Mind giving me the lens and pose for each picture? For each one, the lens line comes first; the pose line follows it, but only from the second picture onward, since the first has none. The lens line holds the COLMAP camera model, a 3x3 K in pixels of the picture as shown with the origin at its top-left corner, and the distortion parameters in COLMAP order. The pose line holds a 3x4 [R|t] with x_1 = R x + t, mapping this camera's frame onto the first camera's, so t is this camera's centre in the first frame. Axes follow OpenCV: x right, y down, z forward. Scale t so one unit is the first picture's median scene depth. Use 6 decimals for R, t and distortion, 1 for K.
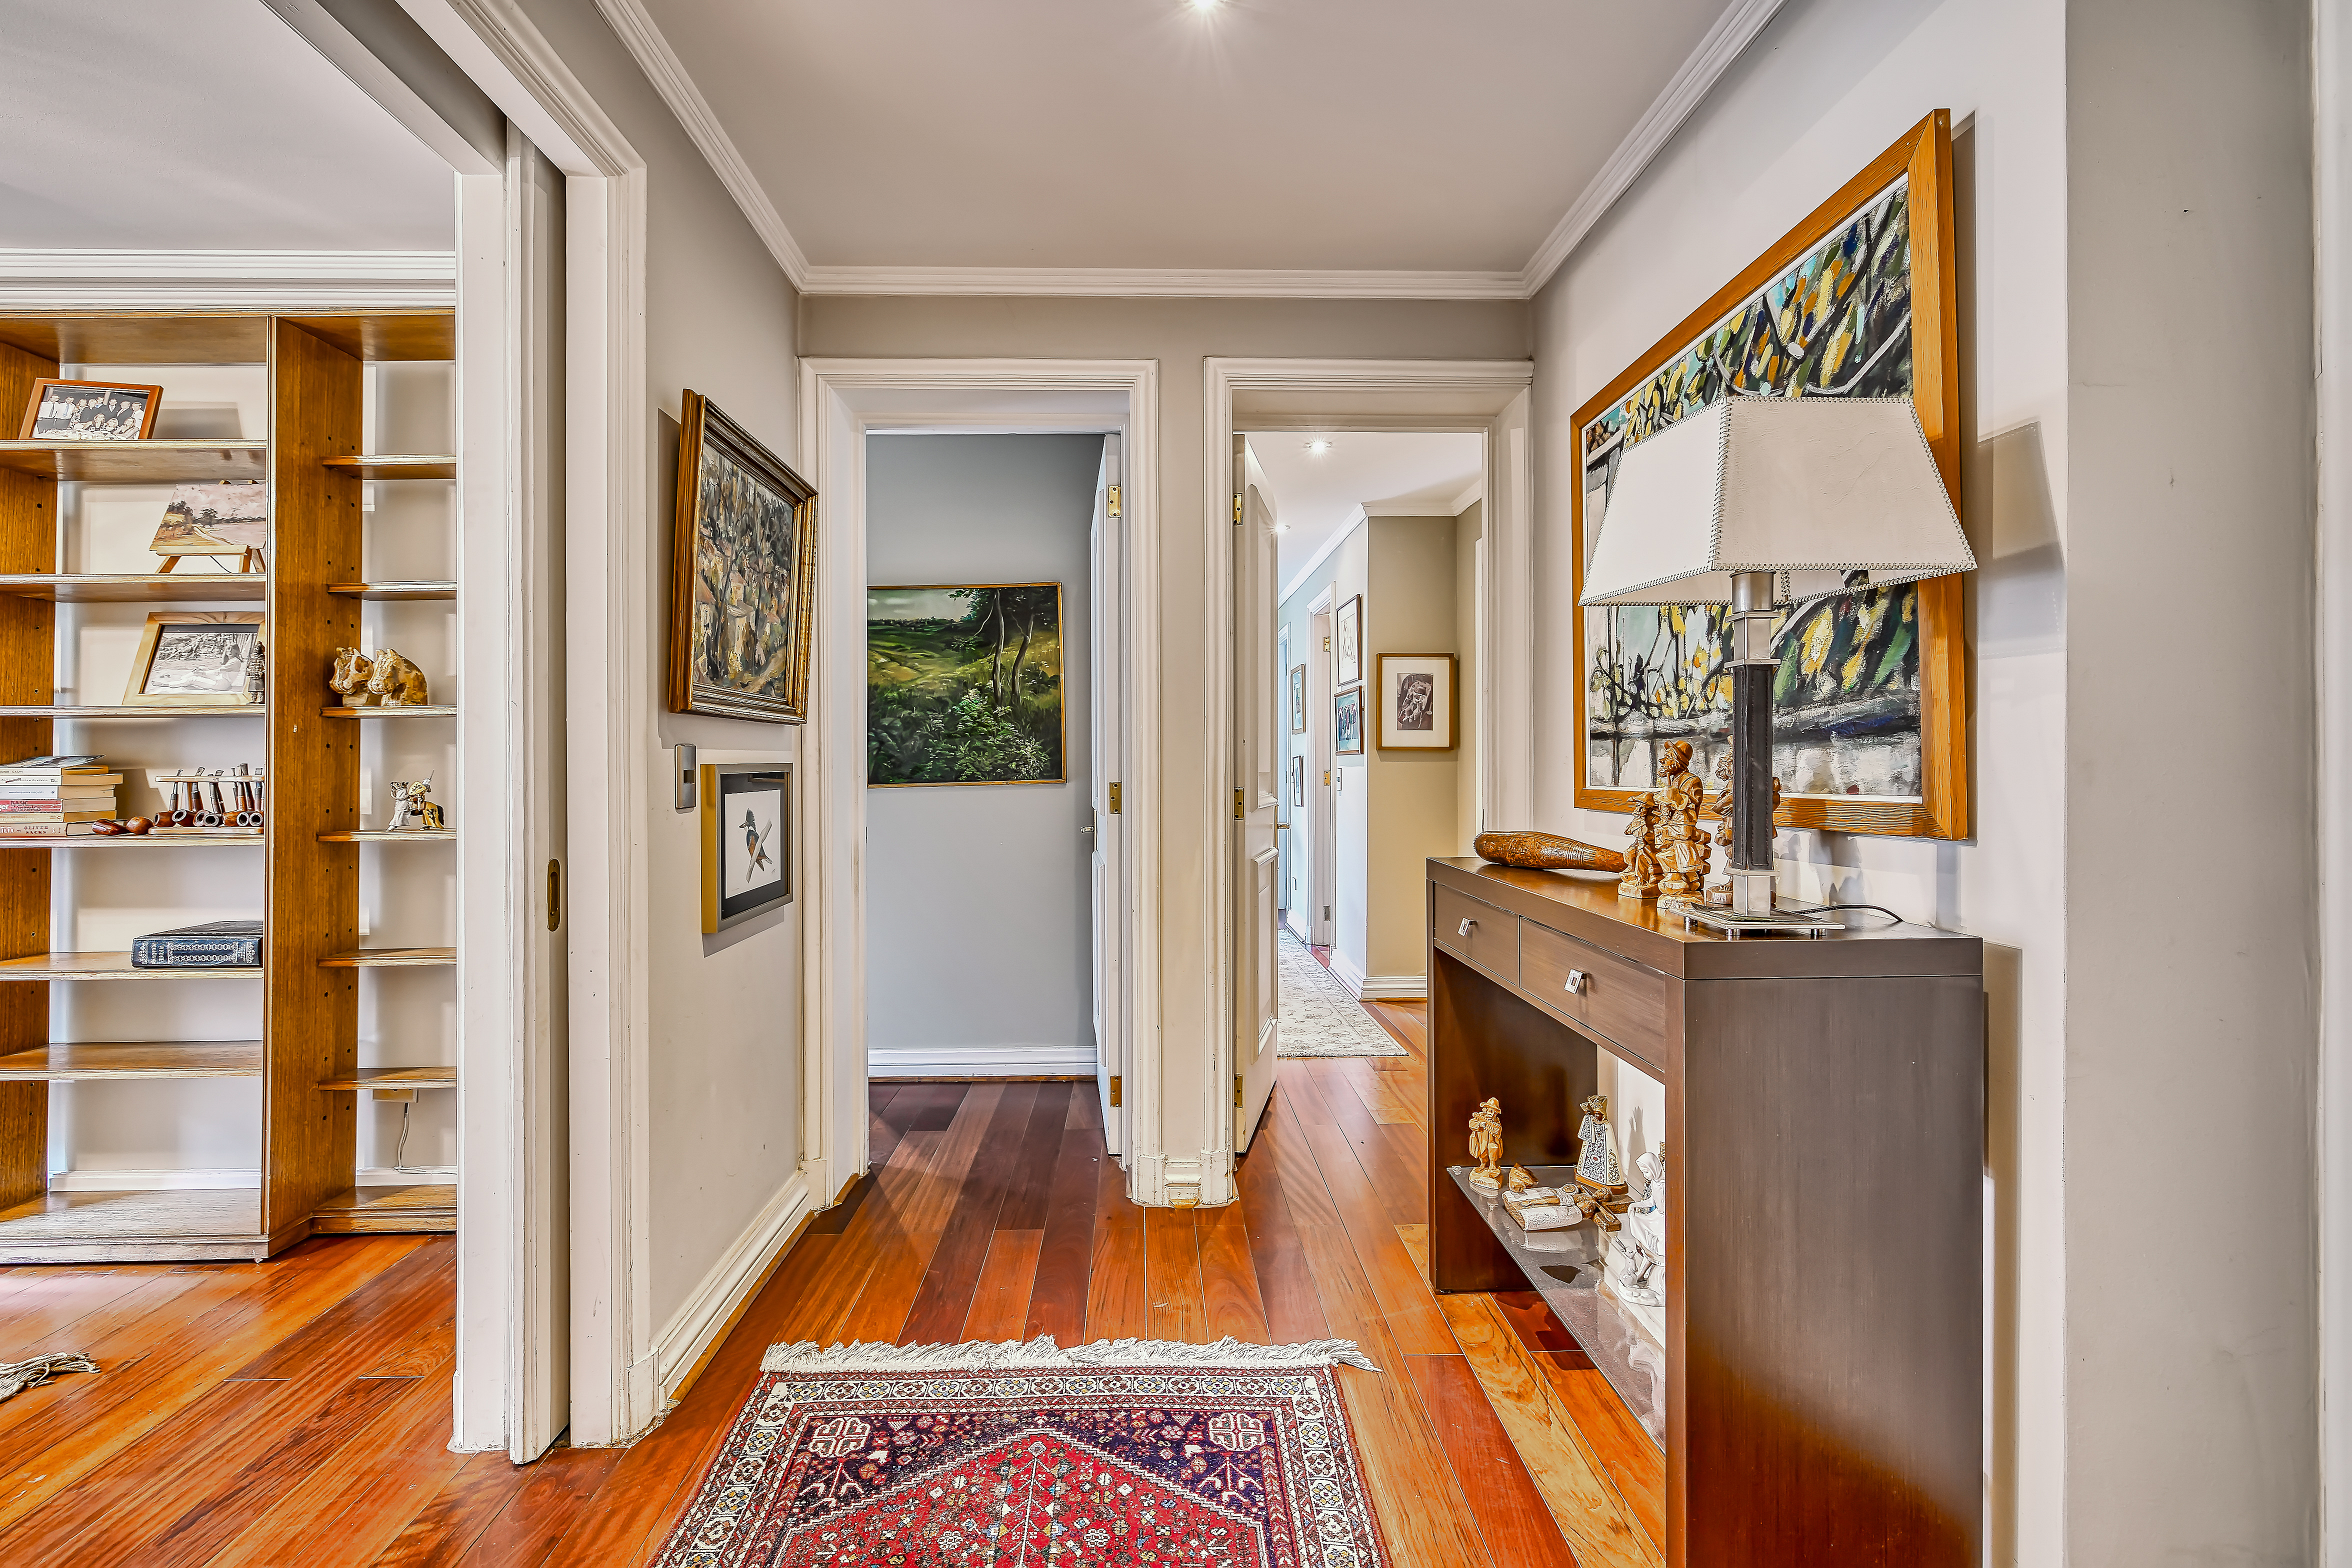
lens RADIAL K [[1002.5, 0, 1178.8], [0, 1002.5, 774.4], [0, 0, 1]] dist [-0.000421, -0.000327]
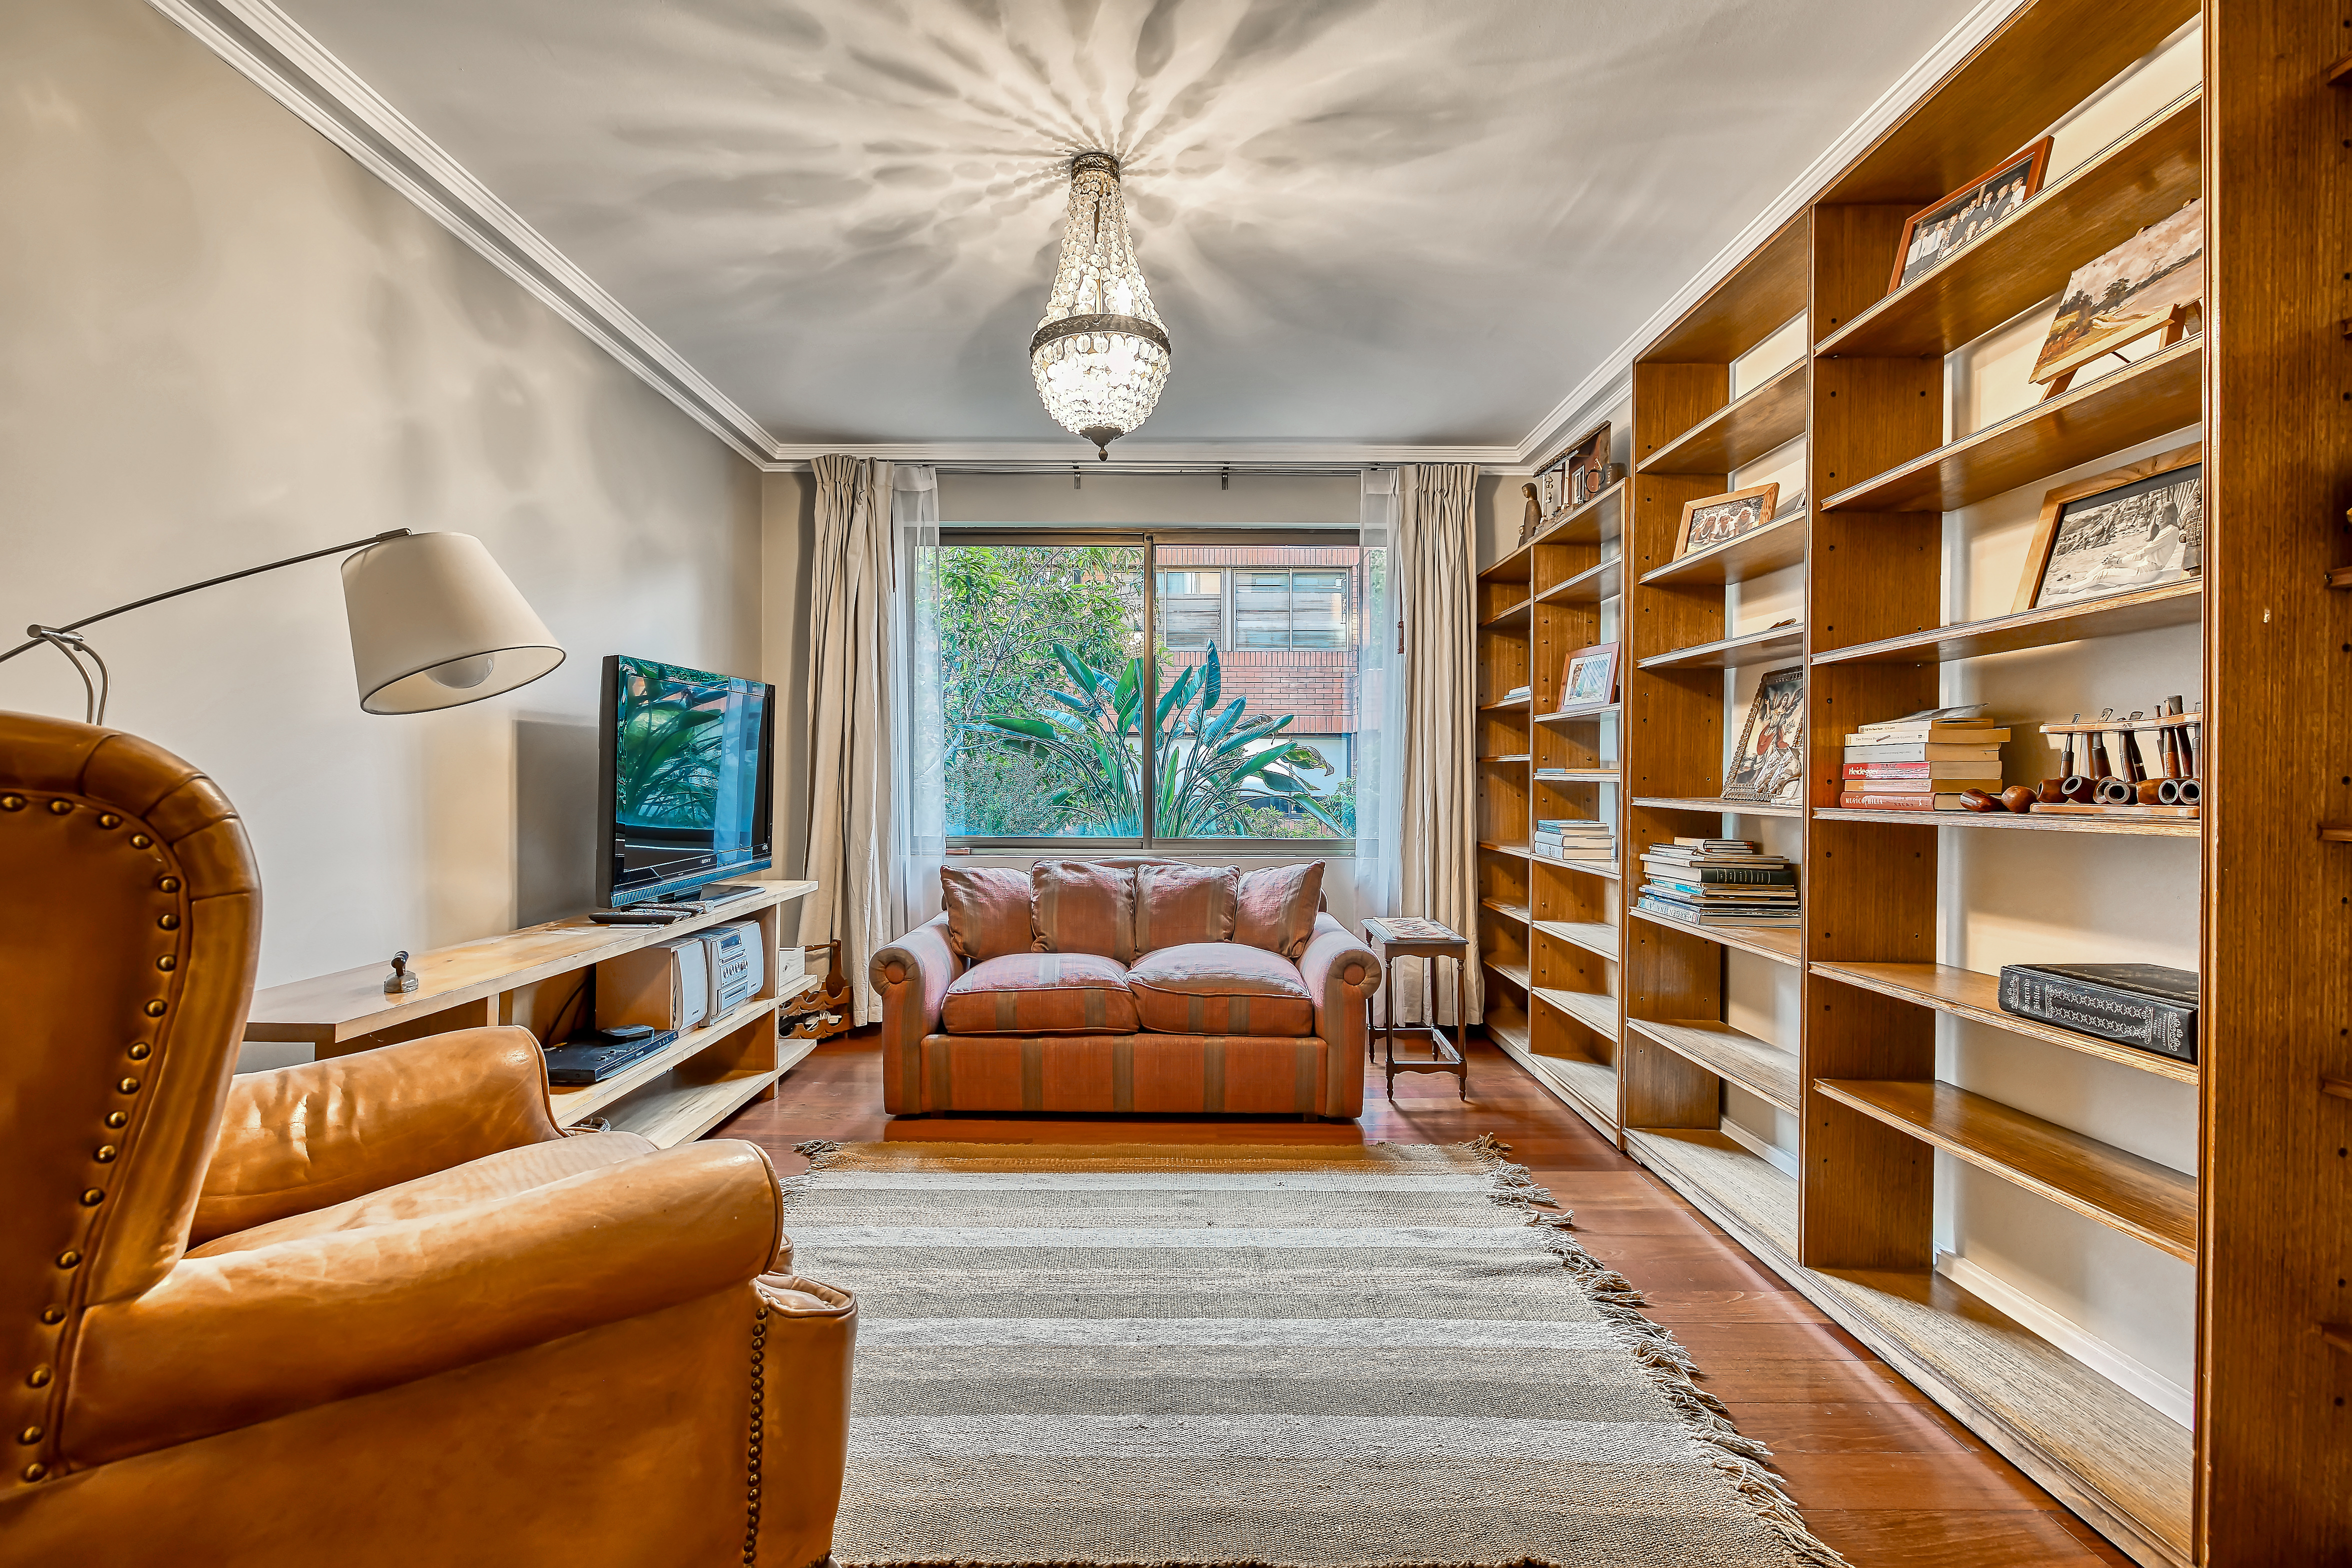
lens RADIAL K [[988.8, 0, 1153.3], [0, 988.8, 770.4], [0, 0, 1]] dist [-0.001174, -0.000077]
pose [[-0.048533, -0.009415, -0.998777, -0.340213], [-0.008776, 0.999921, -0.008999, 0.041984], [0.998783, 0.008329, -0.048611, 0.443105]]
